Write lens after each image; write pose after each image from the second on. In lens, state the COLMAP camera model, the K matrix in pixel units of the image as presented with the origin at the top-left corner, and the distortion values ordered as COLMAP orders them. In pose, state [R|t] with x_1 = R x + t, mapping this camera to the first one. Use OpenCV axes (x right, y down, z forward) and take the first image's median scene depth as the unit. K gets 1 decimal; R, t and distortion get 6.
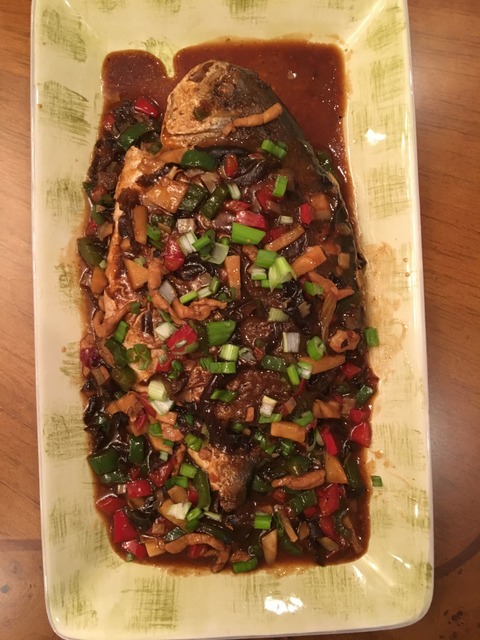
lens RADIAL K [[553.2, 0, 240.0], [0, 553.2, 320.0], [0, 0, 1]] dist [-0.006313, -0.002506]
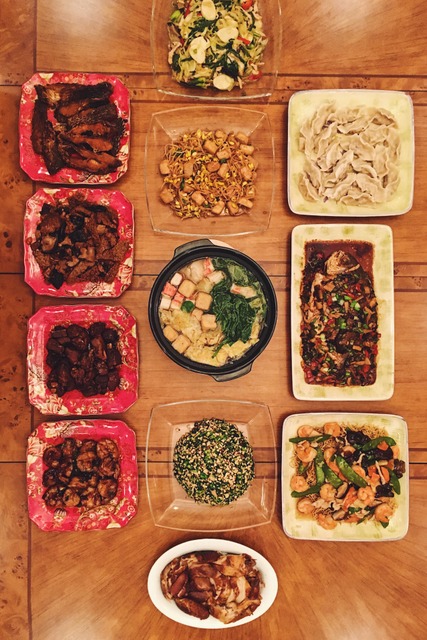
lens RADIAL K [[517.7, 0, 213.5], [0, 517.7, 320.0], [0, 0, 1]] dist [0.006301, 0.001146]
pose [[0.997923, 0.039520, -0.050864, -0.727240], [-0.040608, 0.998964, -0.020523, 0.117272], [0.050001, 0.022546, 0.998495, -2.636880]]
